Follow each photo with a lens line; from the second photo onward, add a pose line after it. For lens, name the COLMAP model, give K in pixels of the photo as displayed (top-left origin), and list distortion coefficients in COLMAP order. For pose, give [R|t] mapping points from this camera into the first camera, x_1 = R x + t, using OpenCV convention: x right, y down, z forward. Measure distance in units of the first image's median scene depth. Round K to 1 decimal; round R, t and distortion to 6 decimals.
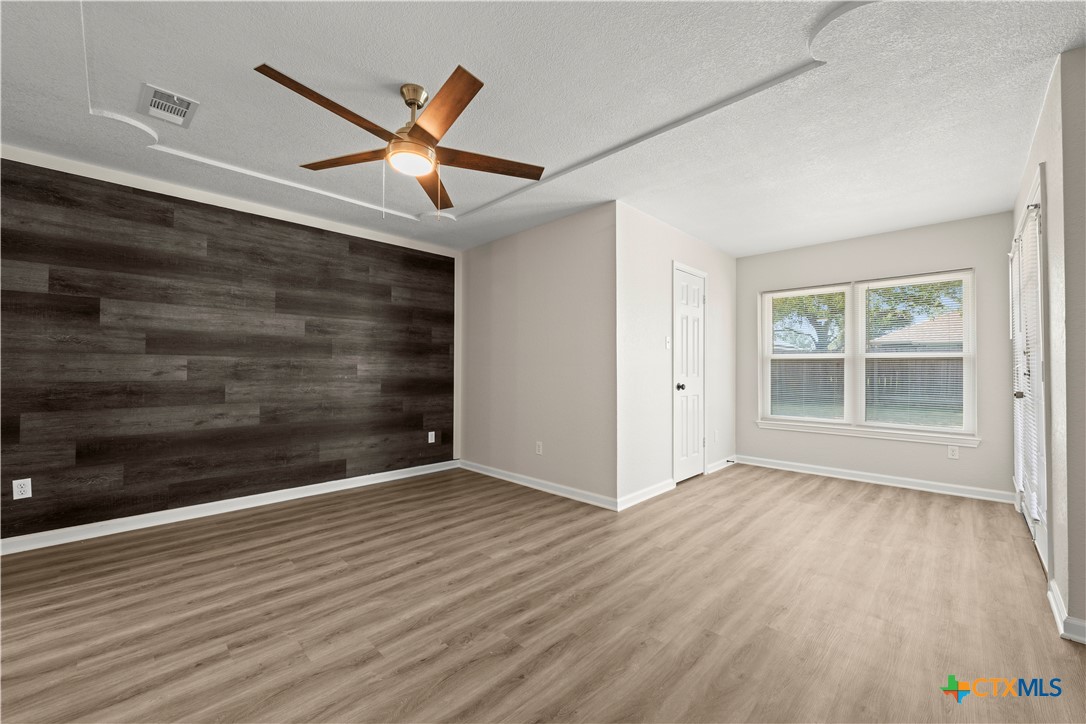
lens RADIAL K [[426.0, 0, 550.4], [0, 426.0, 360.2], [0, 0, 1]] dist [-0.002046, 0.000023]
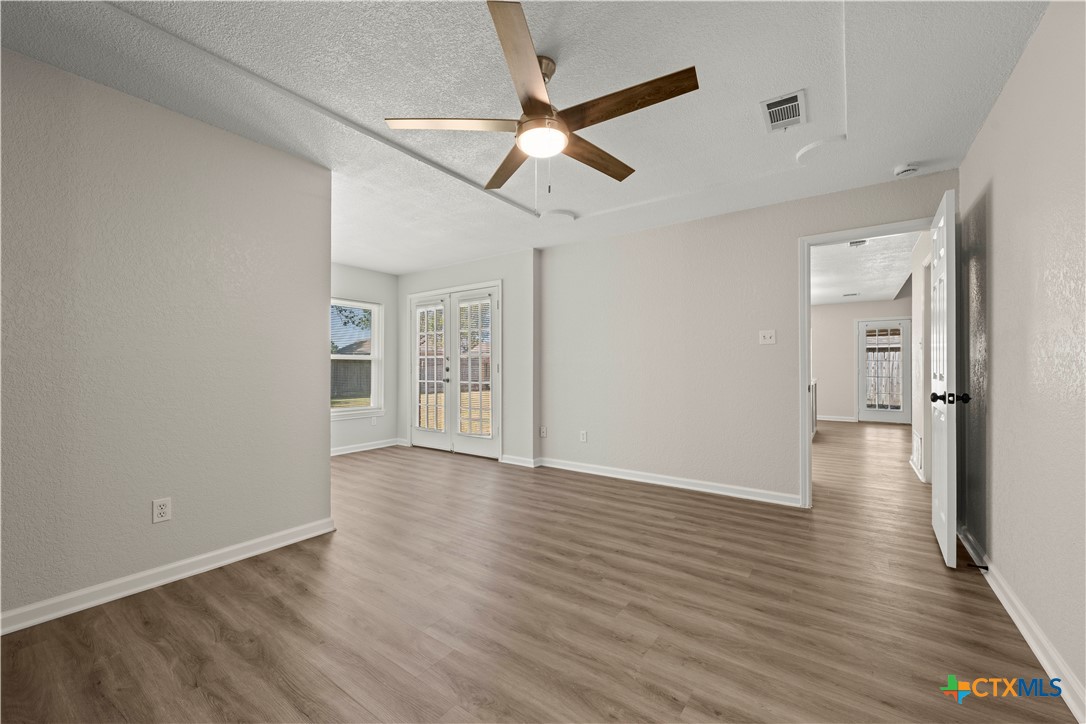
lens RADIAL K [[426.0, 0, 549.8], [0, 426.0, 368.0], [0, 0, 1]] dist [-0.002046, 0.000023]
pose [[-0.153061, -0.000733, 0.988216, -1.376936], [-0.018714, 0.999823, -0.002157, 0.028558], [-0.988040, -0.018823, -0.153048, 1.256399]]
